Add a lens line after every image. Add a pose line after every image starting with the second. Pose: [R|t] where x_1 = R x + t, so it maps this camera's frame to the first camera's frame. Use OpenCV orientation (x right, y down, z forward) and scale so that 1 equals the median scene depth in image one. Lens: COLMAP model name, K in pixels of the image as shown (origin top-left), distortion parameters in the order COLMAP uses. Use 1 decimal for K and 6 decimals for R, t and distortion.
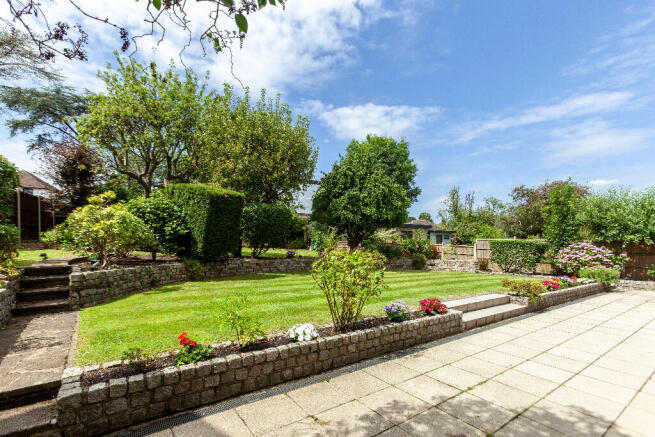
lens RADIAL K [[295.1, 0, 315.4], [0, 295.1, 276.0], [0, 0, 1]] dist [-0.000353, -0.001041]
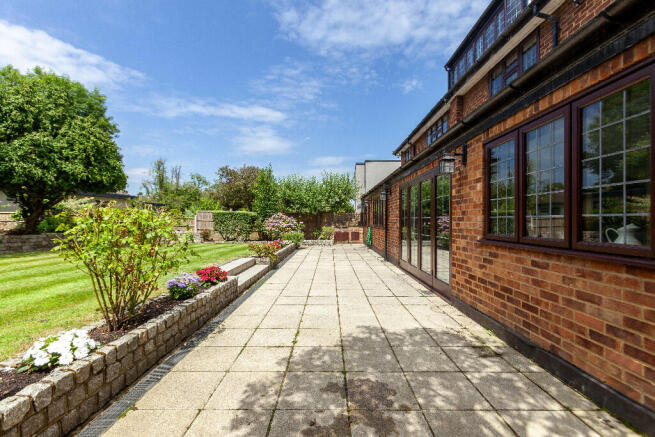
lens RADIAL K [[296.9, 0, 327.5], [0, 296.9, 218.5], [0, 0, 1]] dist [-0.000794, 0.000186]
pose [[0.568808, 0.001054, 0.822470, -0.067597], [0.087002, 0.994311, -0.061444, 0.007001], [-0.817856, 0.106506, 0.565480, 0.071462]]
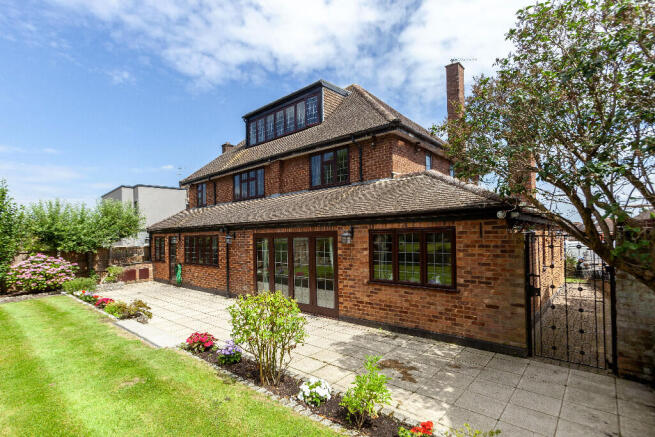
lens RADIAL K [[313.4, 0, 327.8], [0, 313.4, 228.4], [0, 0, 1]] dist [-0.002535, 0.000031]
pose [[-0.250371, 0.025014, 0.967827, -0.308647], [0.115399, 0.993310, 0.004181, -0.094838], [-0.961248, 0.112733, -0.251583, 0.346381]]
